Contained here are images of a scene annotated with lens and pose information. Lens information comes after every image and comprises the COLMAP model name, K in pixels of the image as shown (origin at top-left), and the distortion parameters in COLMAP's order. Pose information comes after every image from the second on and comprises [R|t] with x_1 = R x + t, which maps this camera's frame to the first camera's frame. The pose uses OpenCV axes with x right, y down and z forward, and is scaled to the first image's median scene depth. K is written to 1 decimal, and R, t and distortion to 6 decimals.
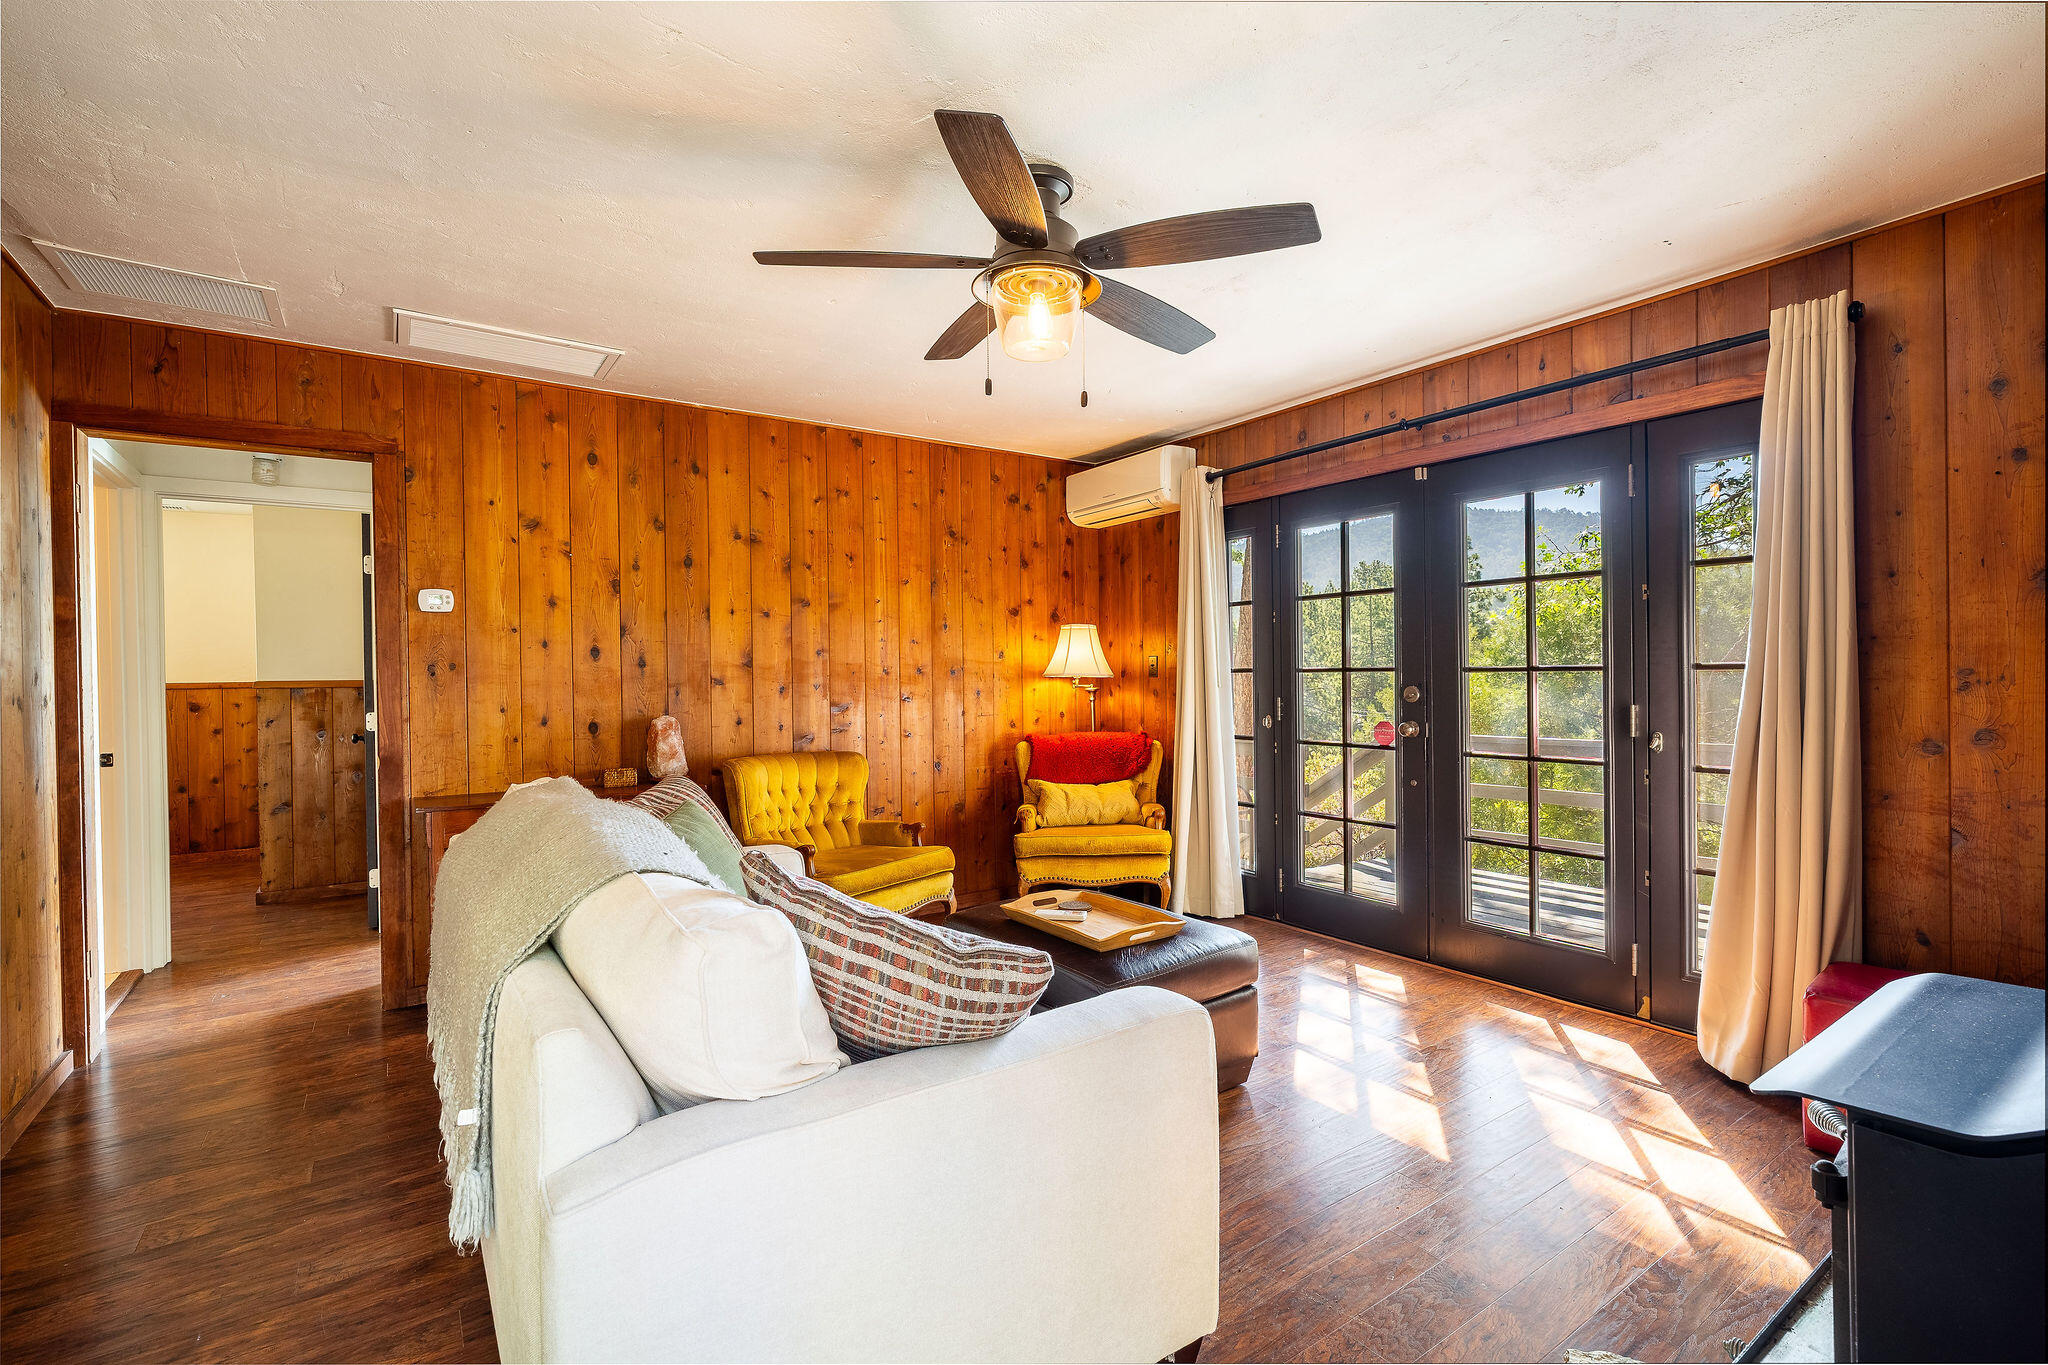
lens RADIAL K [[918.5, 0, 1022.7], [0, 918.5, 681.2], [0, 0, 1]] dist [0.000442, 0.000229]
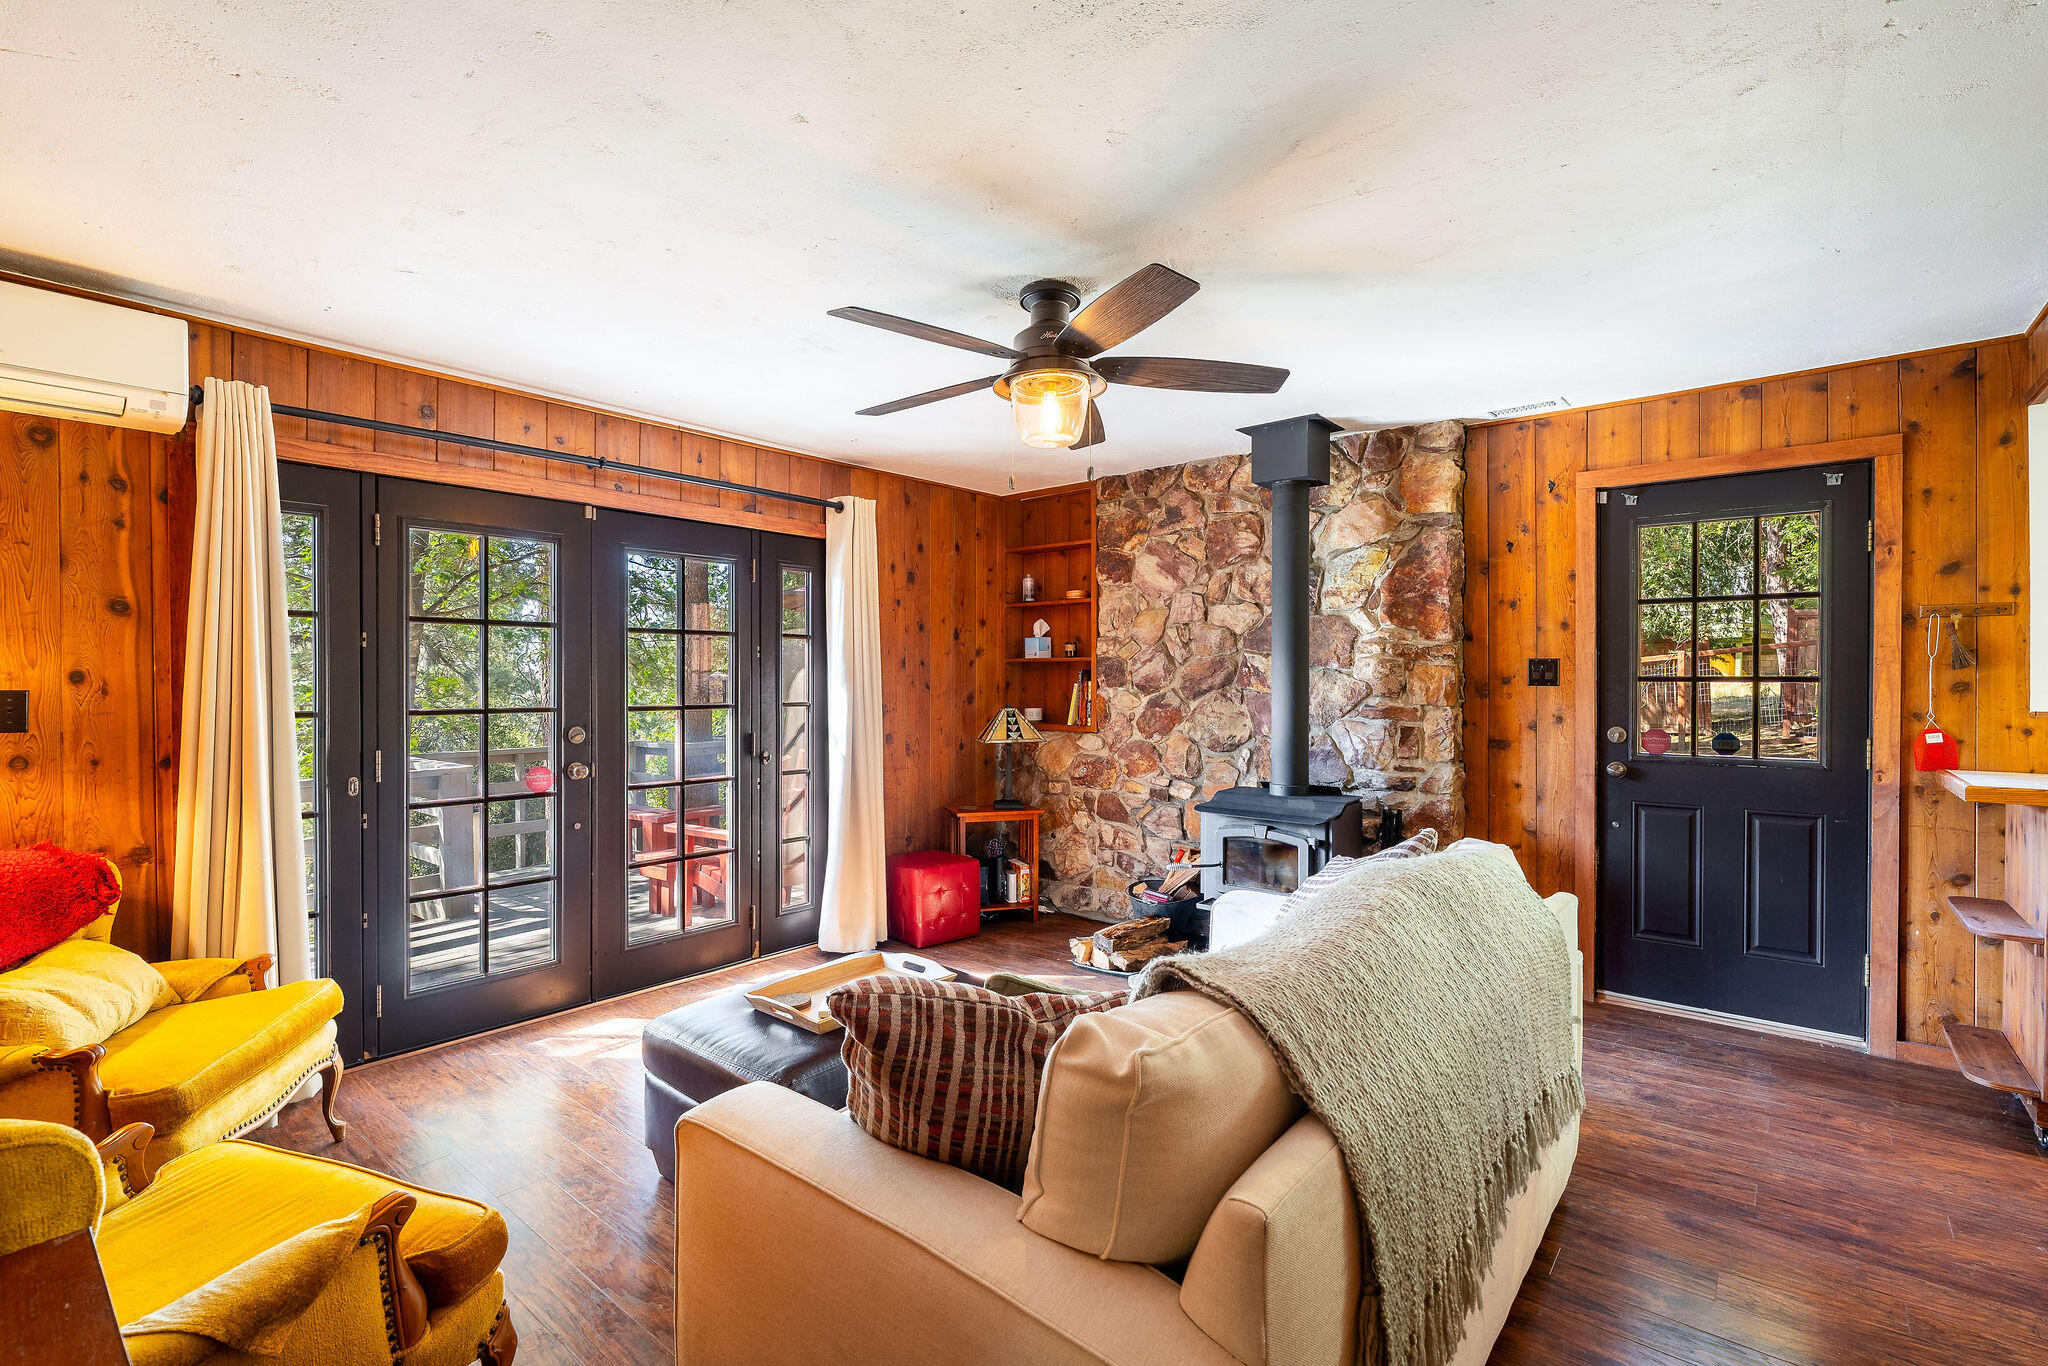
lens RADIAL K [[918.5, 0, 1022.7], [0, 918.5, 687.7], [0, 0, 1]] dist [0.000442, 0.000229]
pose [[-0.250108, -0.001873, 0.968216, -0.644174], [0.003349, 0.999990, 0.002799, -0.038301], [-0.968212, 0.003942, -0.250100, 0.794879]]
